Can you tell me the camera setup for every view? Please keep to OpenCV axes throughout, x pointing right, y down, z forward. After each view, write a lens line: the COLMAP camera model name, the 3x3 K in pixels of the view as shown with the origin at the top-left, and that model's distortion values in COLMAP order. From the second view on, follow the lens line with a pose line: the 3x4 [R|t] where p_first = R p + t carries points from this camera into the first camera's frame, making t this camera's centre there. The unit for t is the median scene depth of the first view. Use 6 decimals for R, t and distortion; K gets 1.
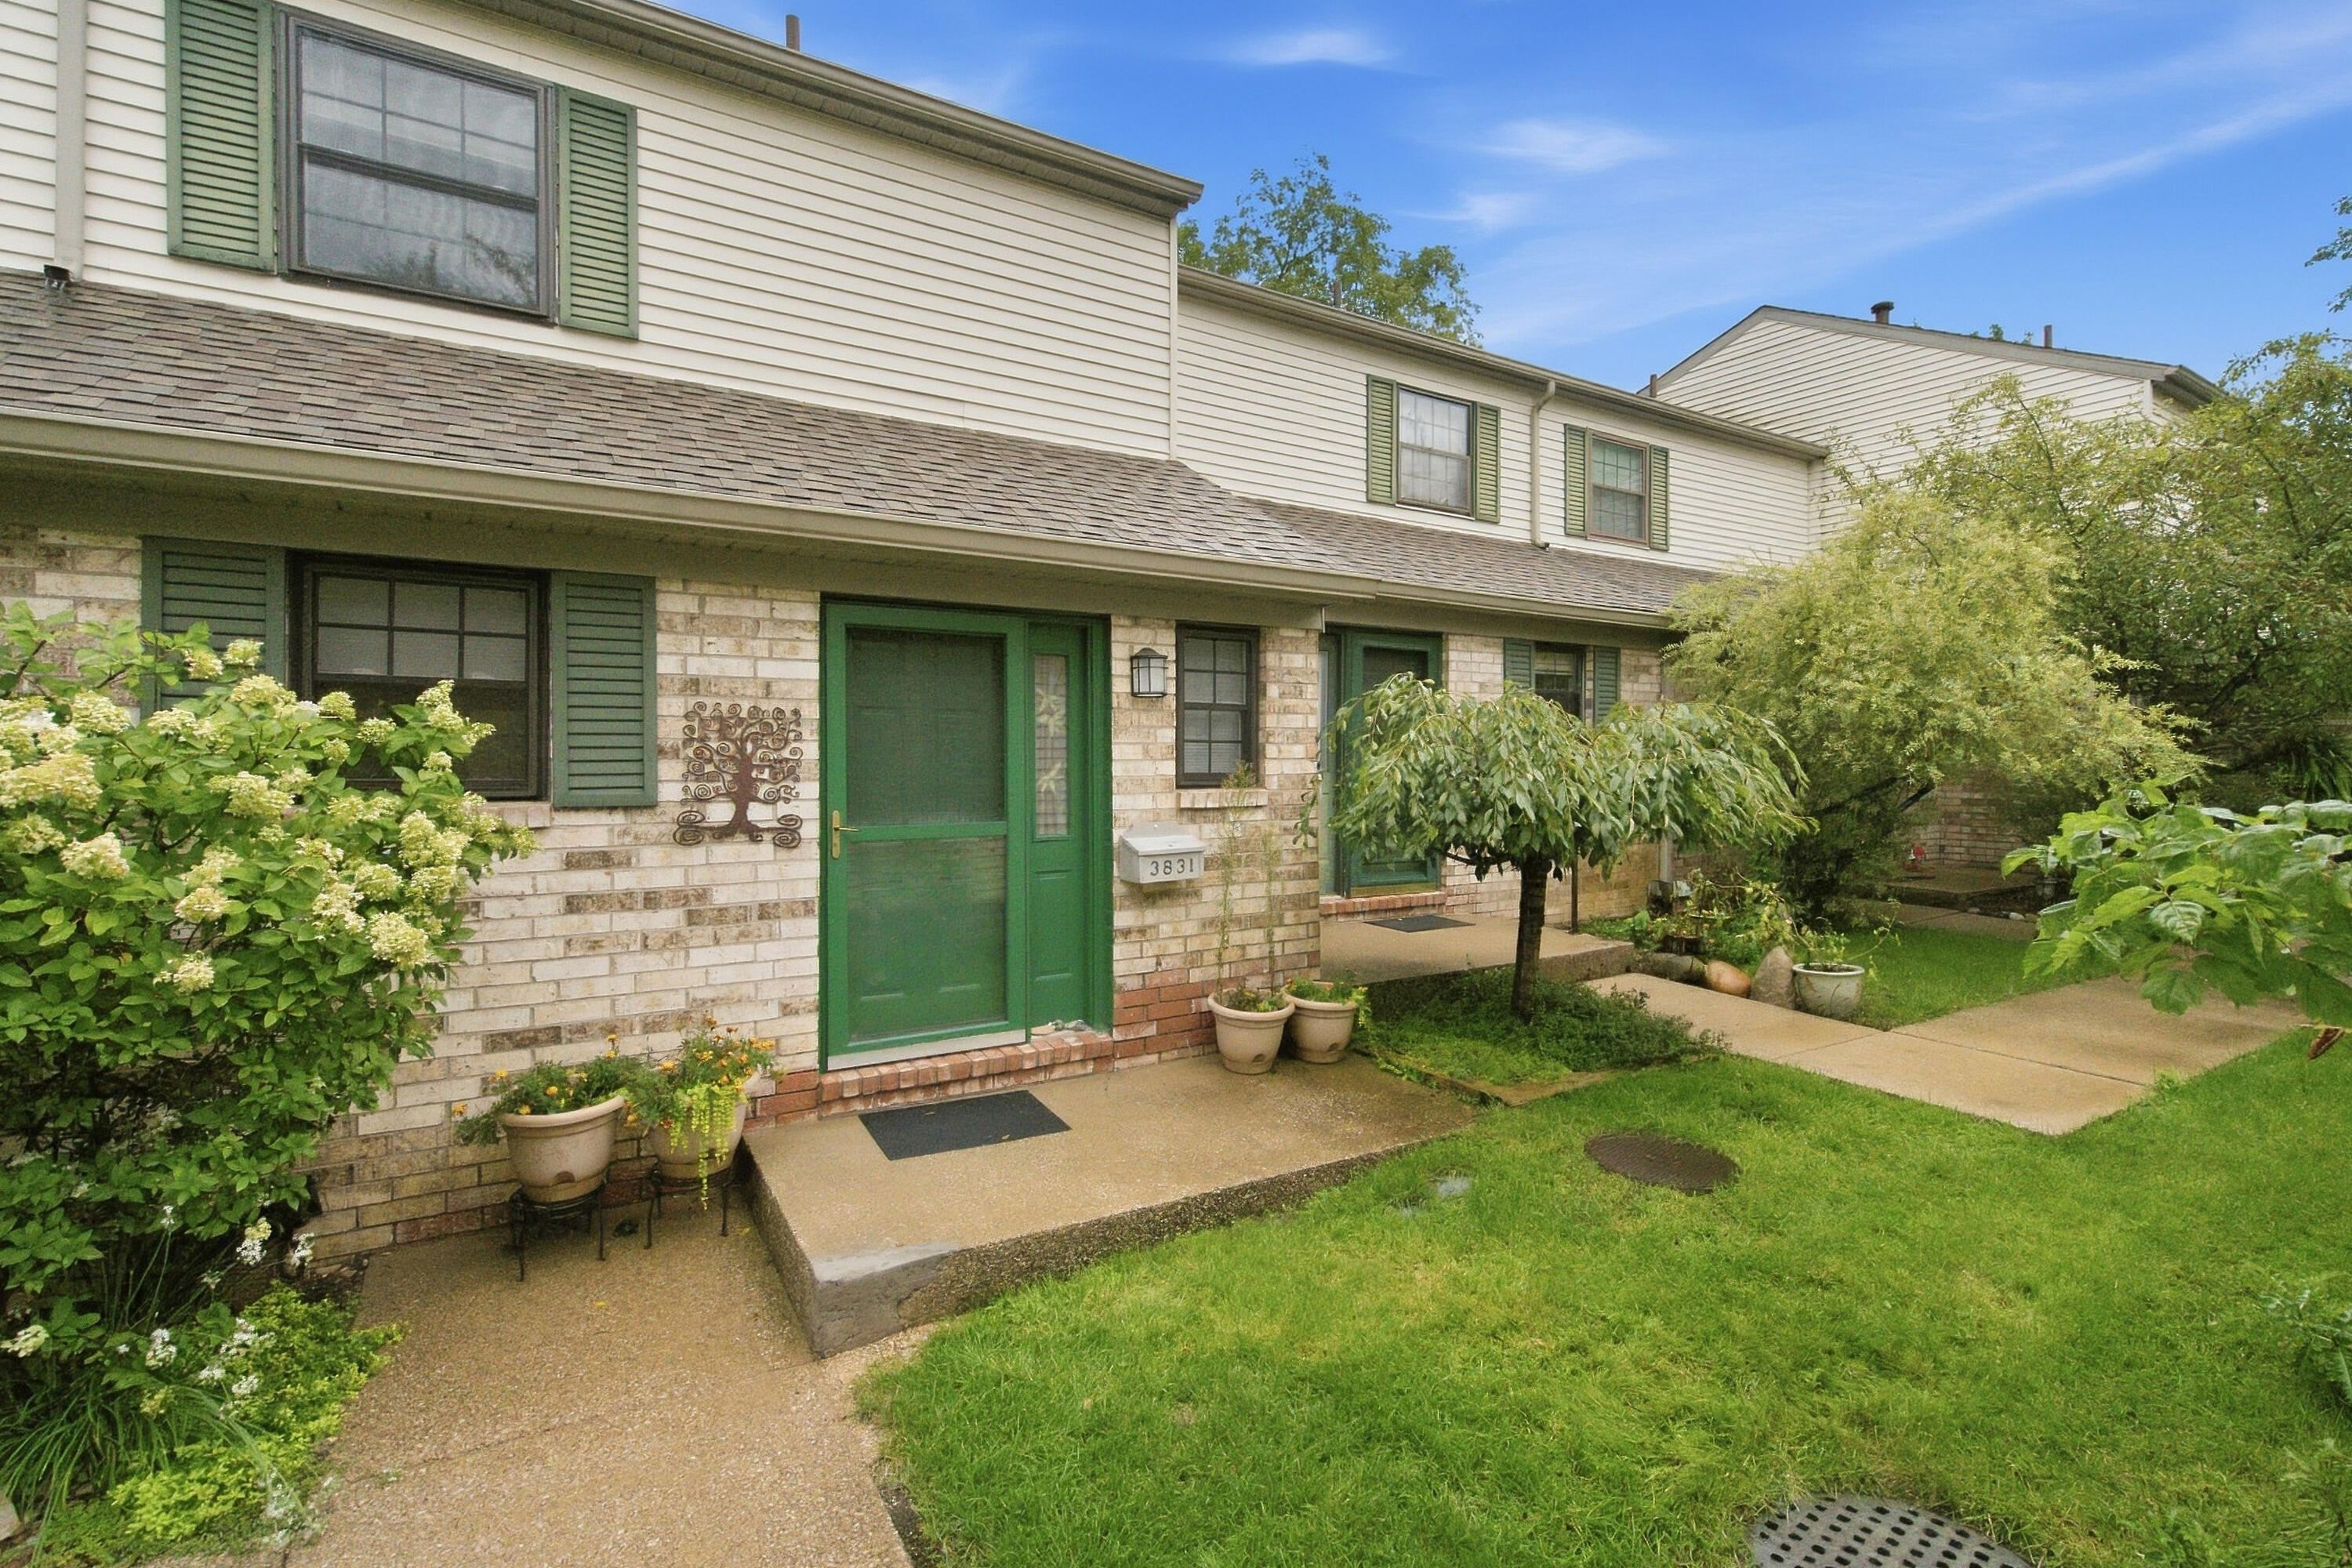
lens RADIAL K [[1090.7, 0, 1180.6], [0, 1090.7, 770.9], [0, 0, 1]] dist [-0.002109, 0.001172]
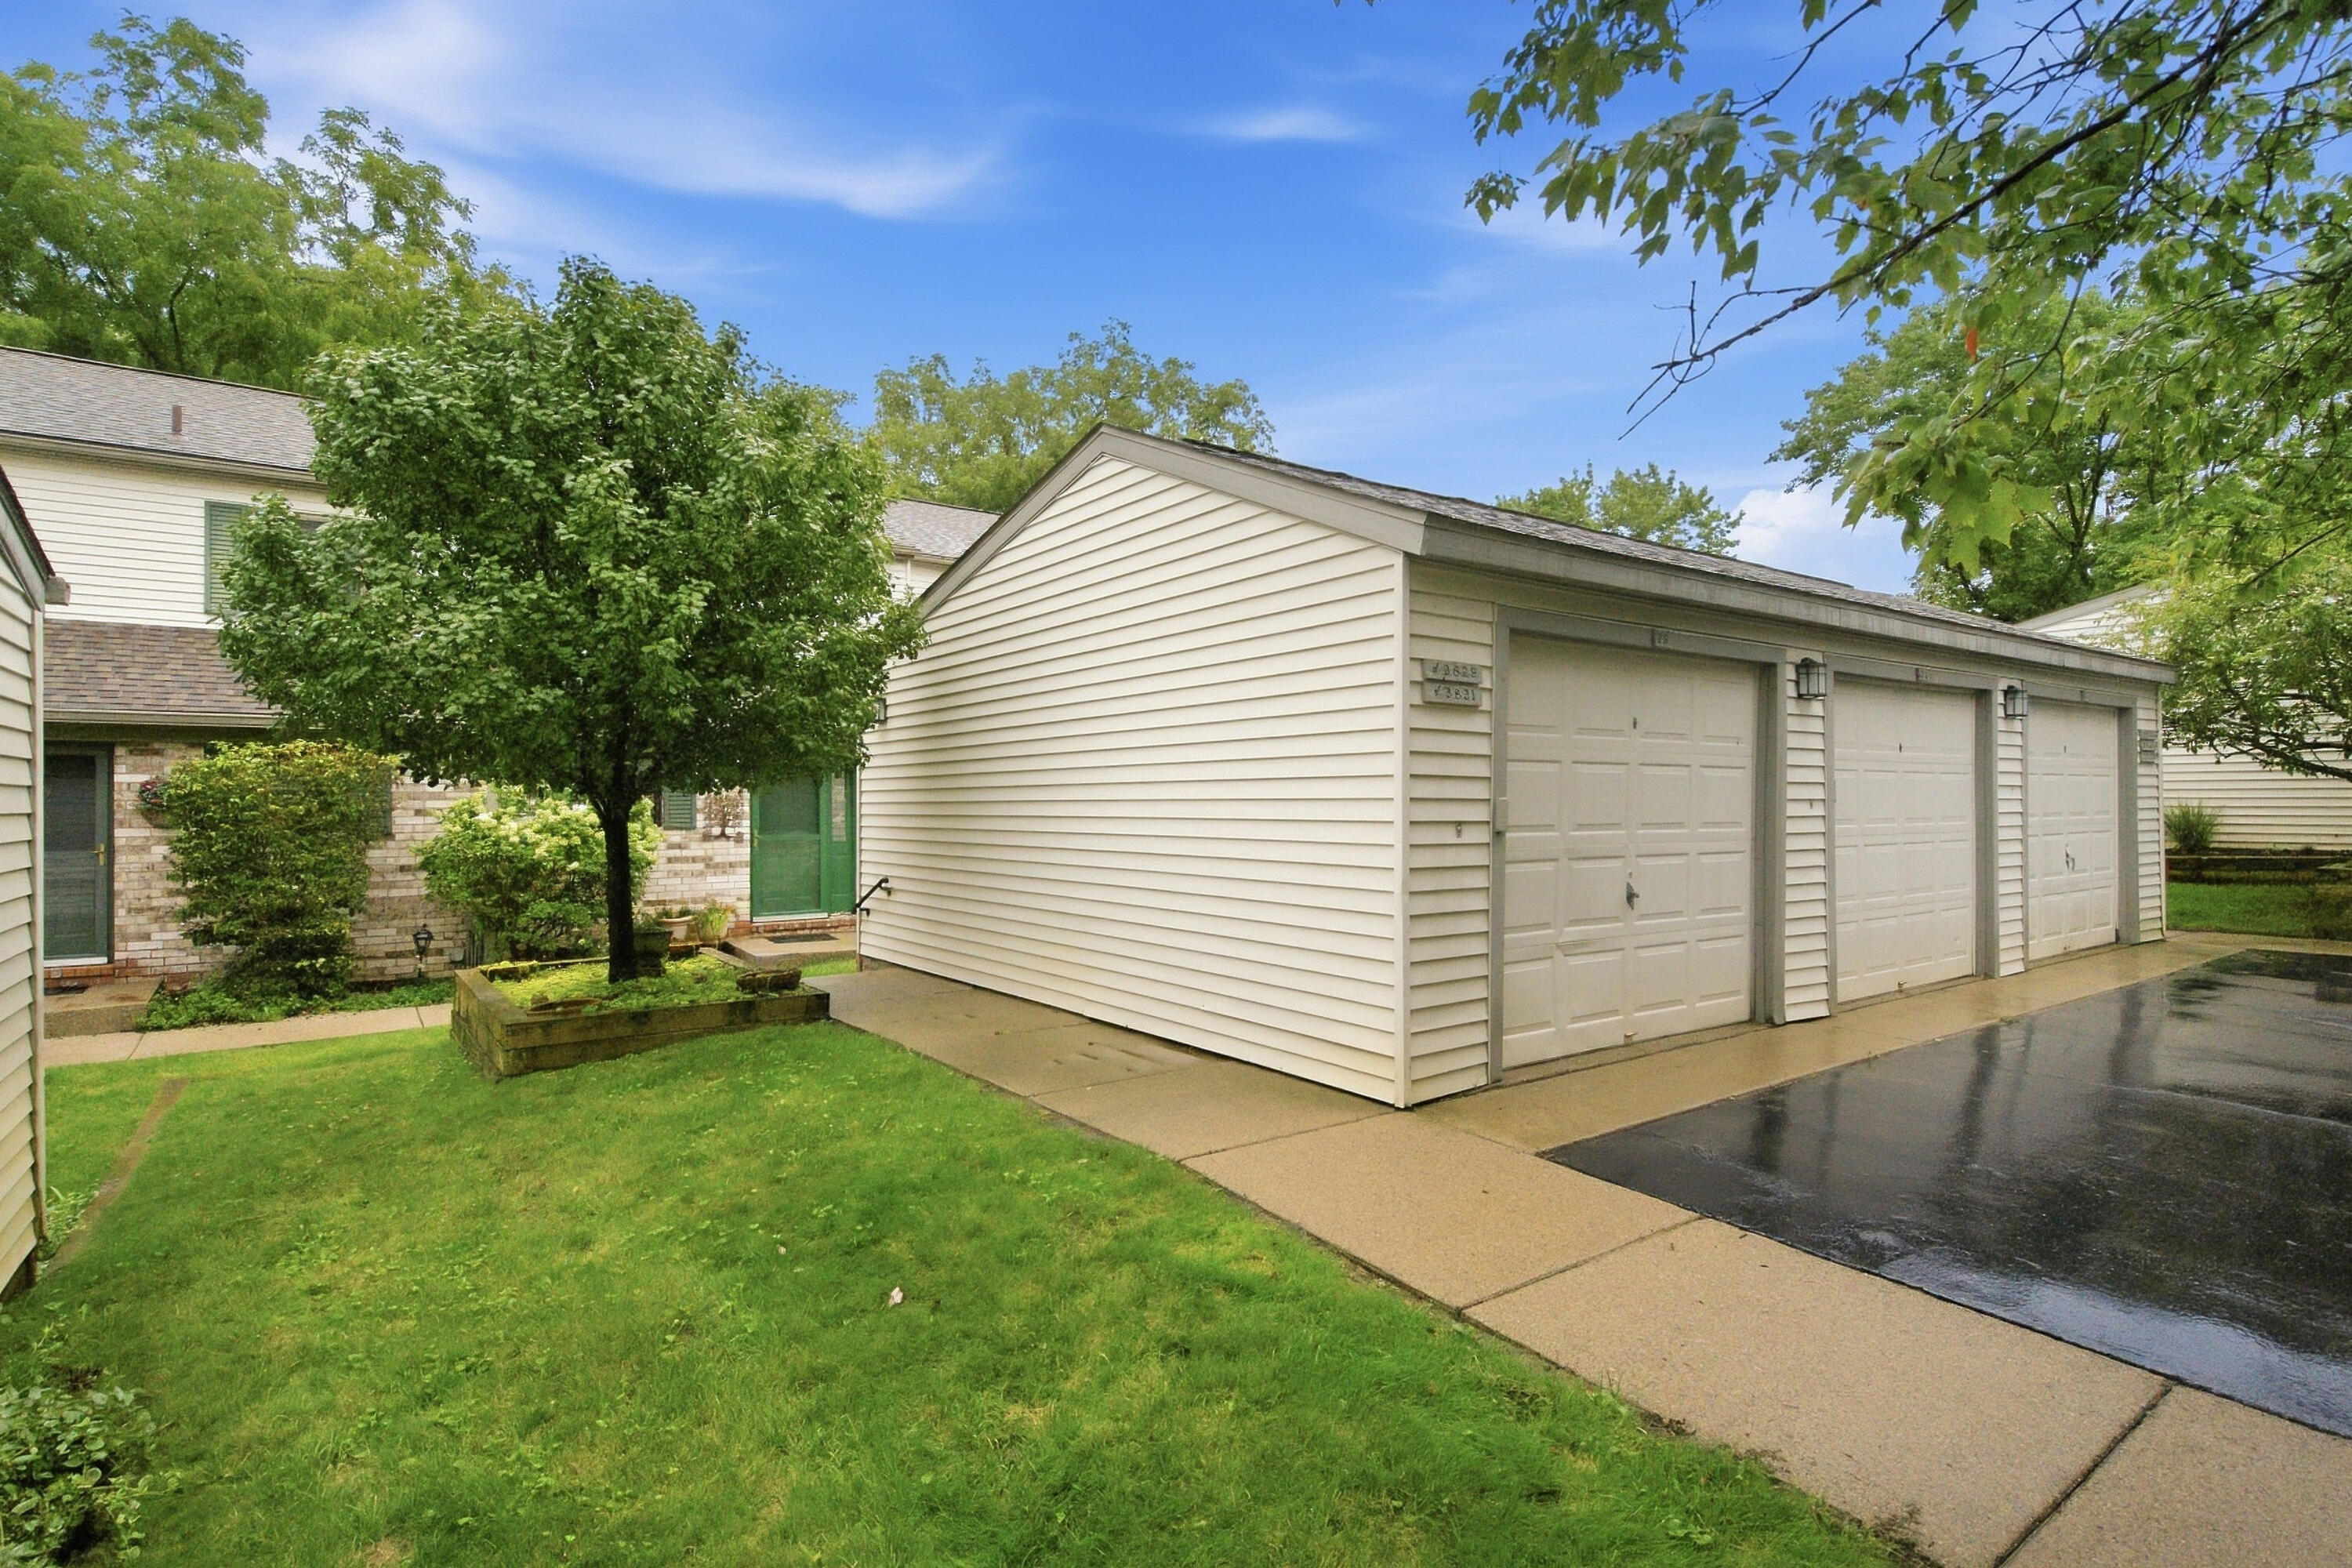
lens RADIAL K [[1109.2, 0, 1167.6], [0, 1109.2, 805.8], [0, 0, 1]] dist [-0.004456, -0.000098]
pose [[0.996601, -0.007917, 0.082004, 0.443765], [0.008549, 0.999936, -0.007360, 0.002342], [-0.081940, 0.008036, 0.996605, -1.687789]]
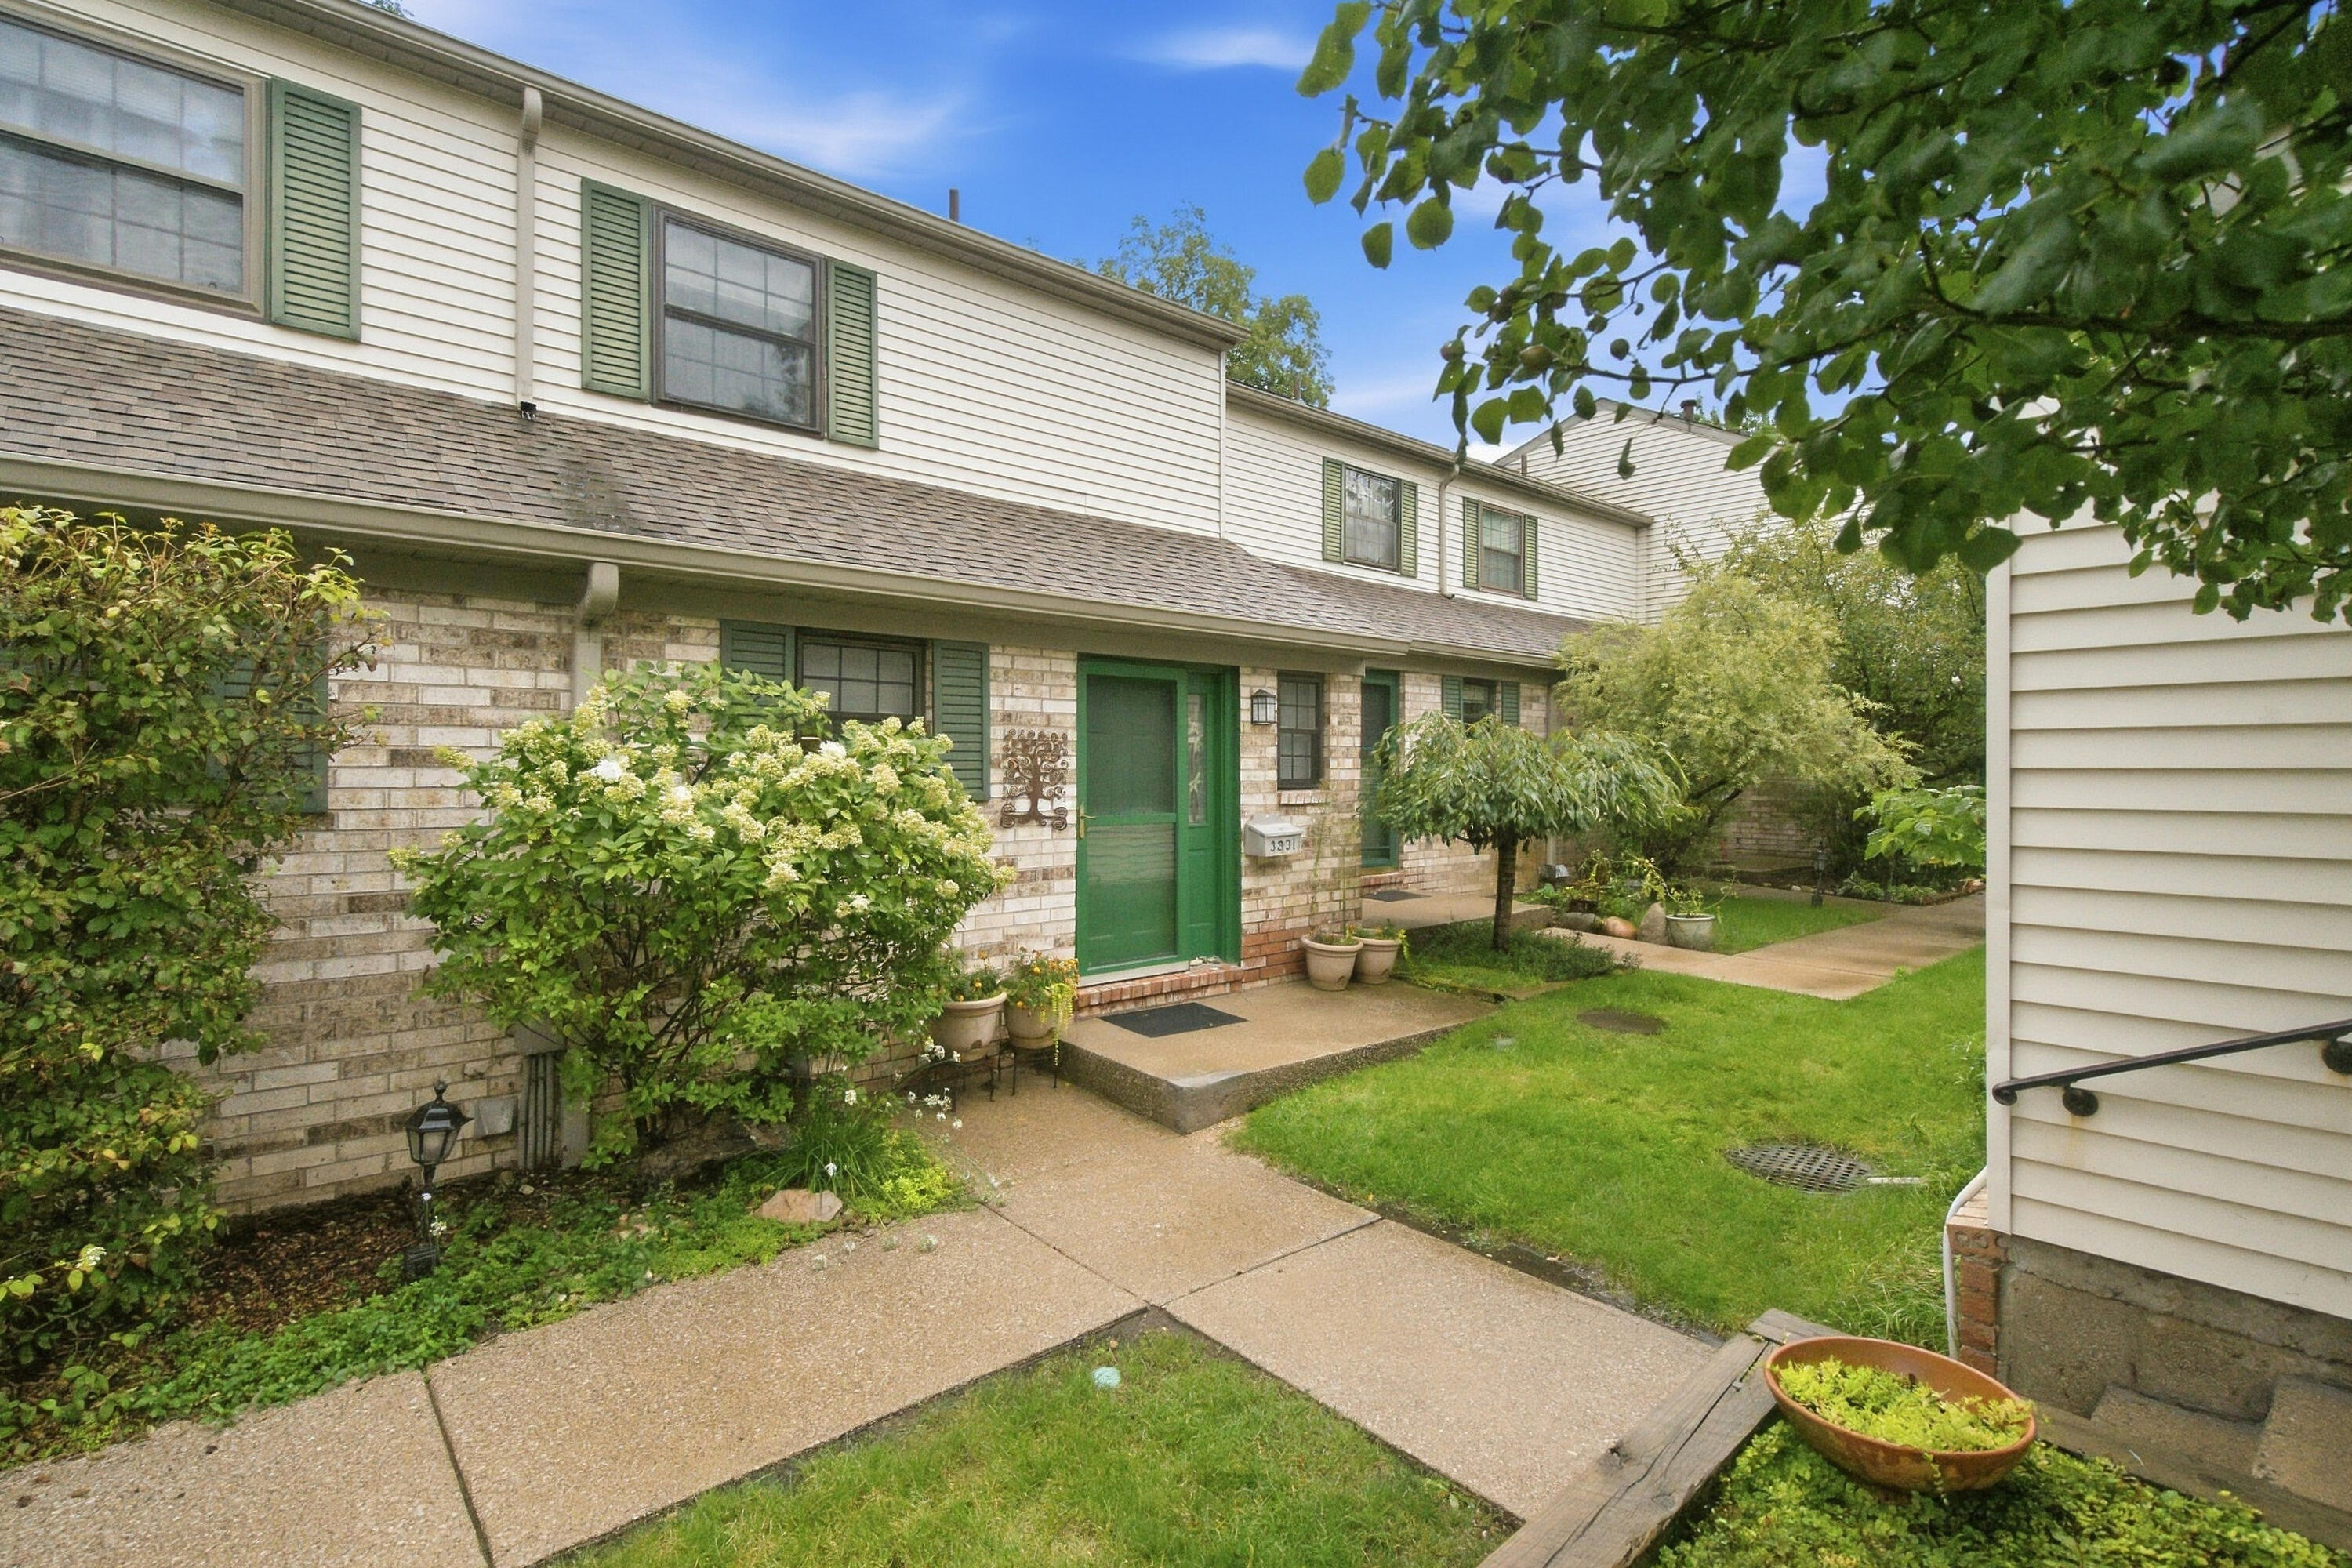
lens RADIAL K [[1090.7, 0, 1192.0], [0, 1090.7, 776.8], [0, 0, 1]] dist [-0.002109, 0.001172]
pose [[0.985984, 0.000597, 0.166841, -0.356070], [-0.000057, 0.999995, -0.003240, 0.003807], [-0.166842, 0.003185, 0.985979, -0.371584]]
